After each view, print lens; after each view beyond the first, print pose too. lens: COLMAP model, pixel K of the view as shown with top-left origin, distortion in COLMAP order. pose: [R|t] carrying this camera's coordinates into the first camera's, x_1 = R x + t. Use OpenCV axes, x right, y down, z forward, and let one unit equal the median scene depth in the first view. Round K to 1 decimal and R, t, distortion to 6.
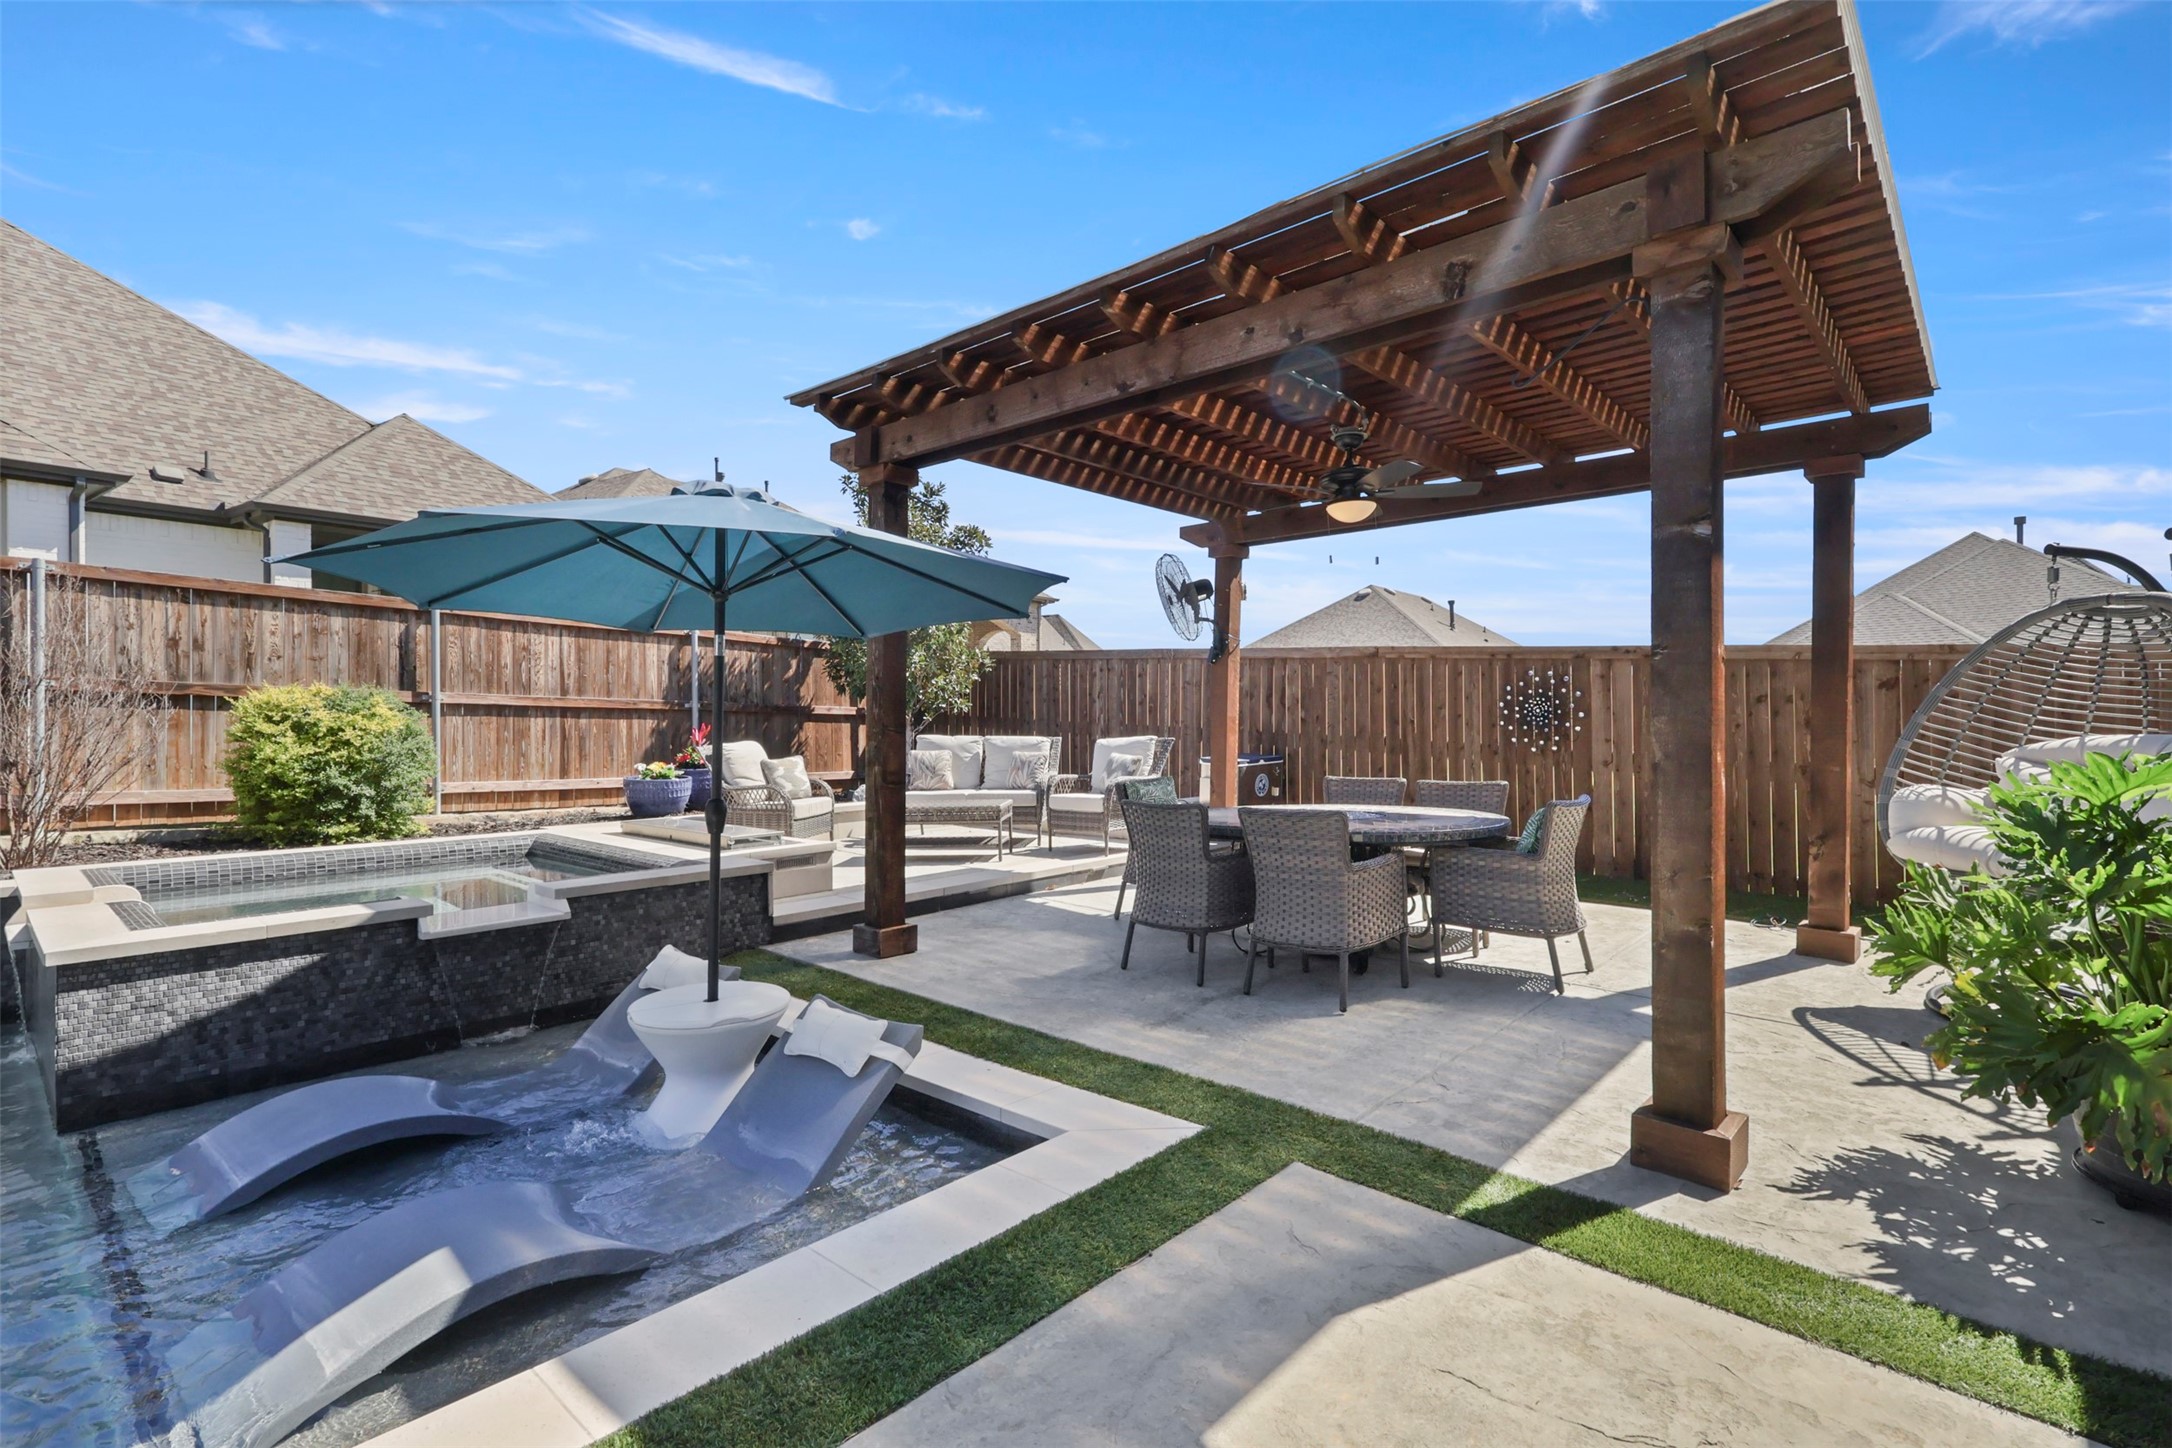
lens RADIAL K [[1015.8, 0, 1082.8], [0, 1015.8, 716.0], [0, 0, 1]] dist [0.001691, 0.000422]
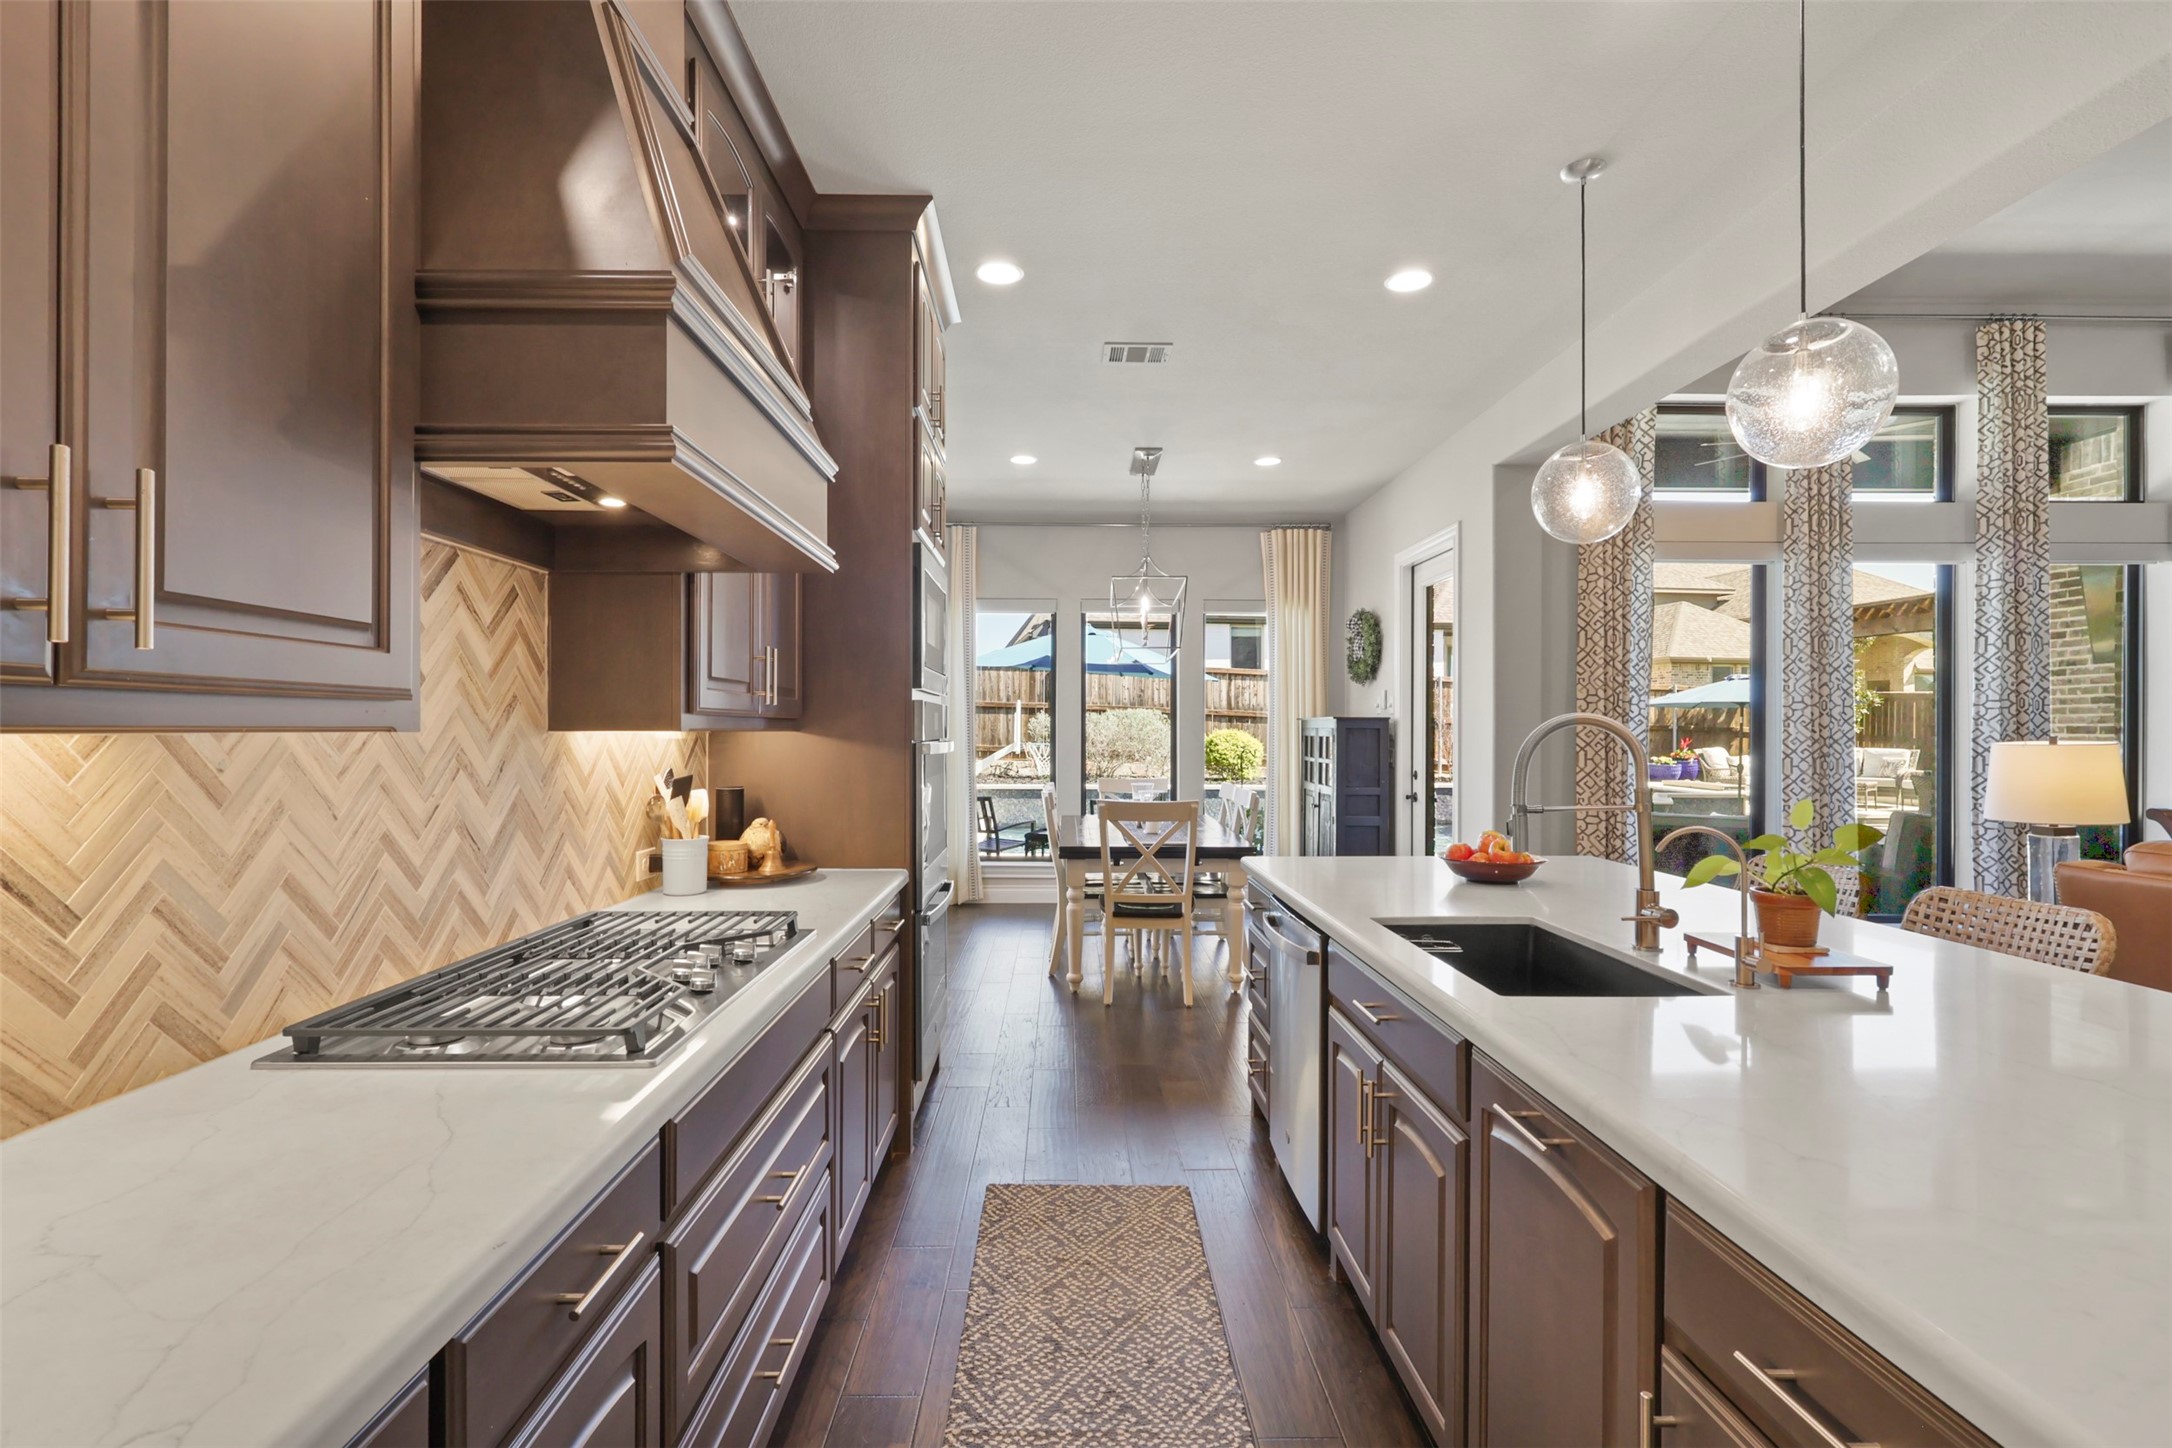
lens RADIAL K [[1015.8, 0, 1086.9], [0, 1015.8, 717.6], [0, 0, 1]] dist [0.001691, 0.000422]
pose [[0.697653, 0.004933, -0.716419, 0.272764], [-0.006114, 0.999981, 0.000931, -0.031856], [0.716410, 0.003731, 0.697670, -1.448105]]
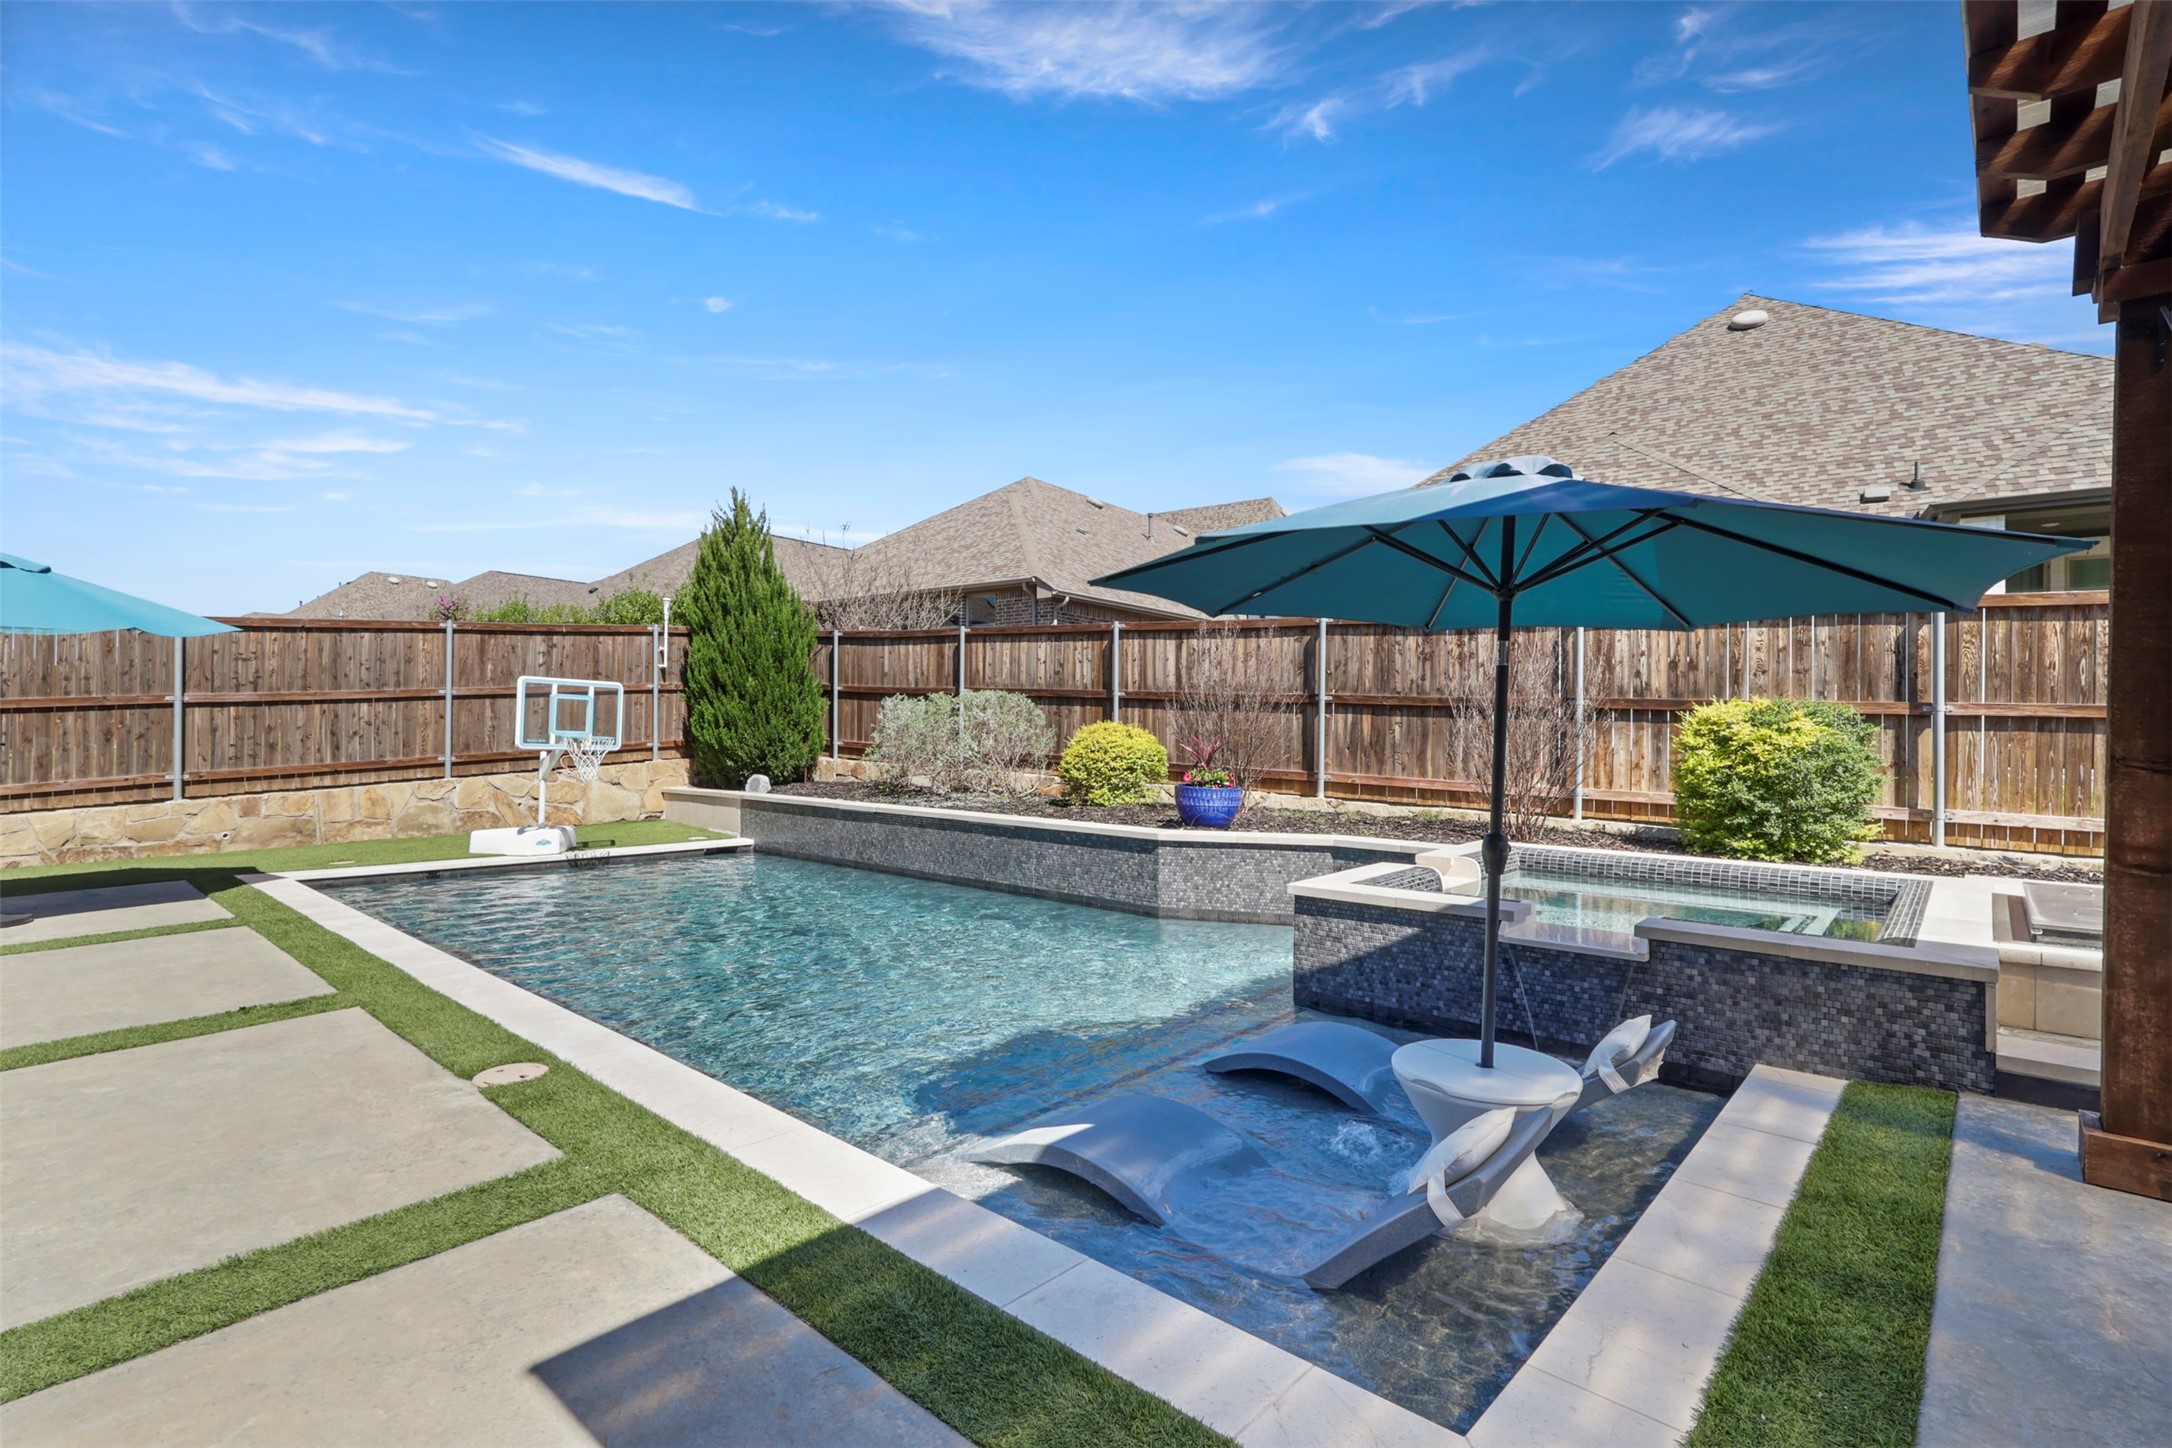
lens RADIAL K [[1015.8, 0, 1073.5], [0, 1015.8, 725.2], [0, 0, 1]] dist [0.001691, 0.000422]
pose [[0.005761, 0.003278, -0.999978, 0.229013], [-0.003558, 0.999988, 0.003258, -0.005038], [0.999977, 0.003539, 0.005772, 0.299577]]
